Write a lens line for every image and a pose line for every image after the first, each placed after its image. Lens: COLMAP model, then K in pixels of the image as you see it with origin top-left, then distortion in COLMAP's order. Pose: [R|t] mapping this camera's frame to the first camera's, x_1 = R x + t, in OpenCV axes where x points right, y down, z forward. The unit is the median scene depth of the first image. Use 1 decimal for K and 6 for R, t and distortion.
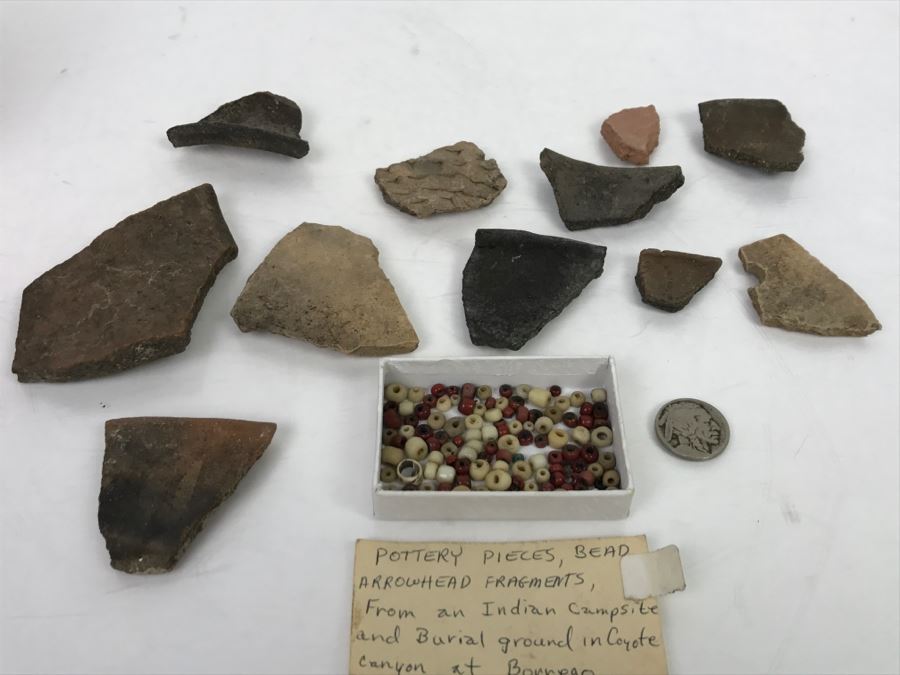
lens RADIAL K [[1041.1, 0, 436.4], [0, 1041.1, 301.3], [0, 0, 1]] dist [0.085087, 0.000000]
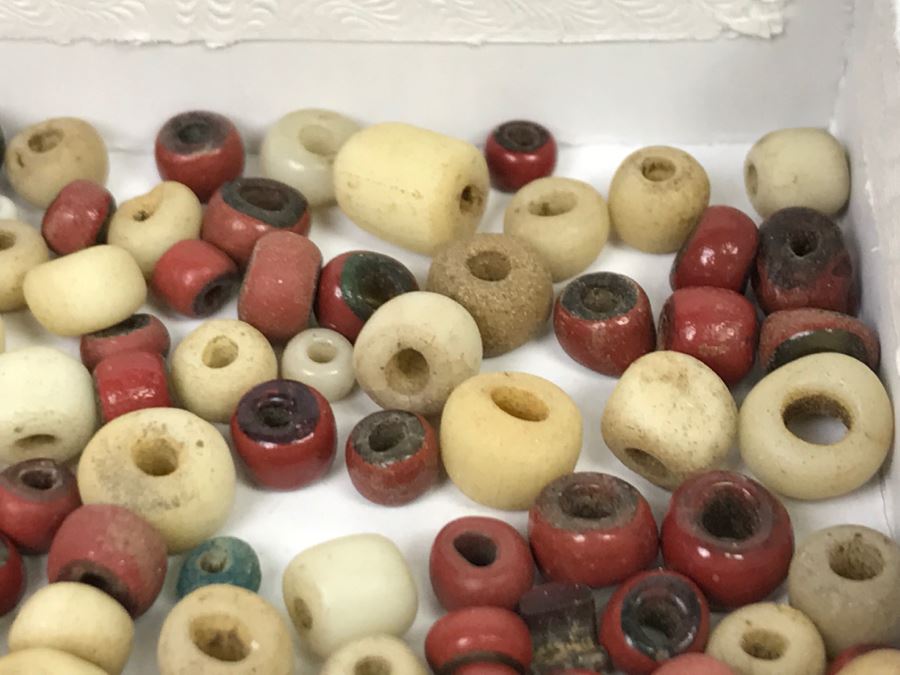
lens RADIAL K [[2470.6, 0, 446.2], [0, 2470.6, 292.0], [0, 0, 1]] dist [0.210213, 0.000000]
pose [[0.999998, 0.002135, -0.000518, 0.109974], [-0.002142, 0.999893, -0.014502, 0.118641], [0.000487, 0.014503, 0.999895, 0.672631]]
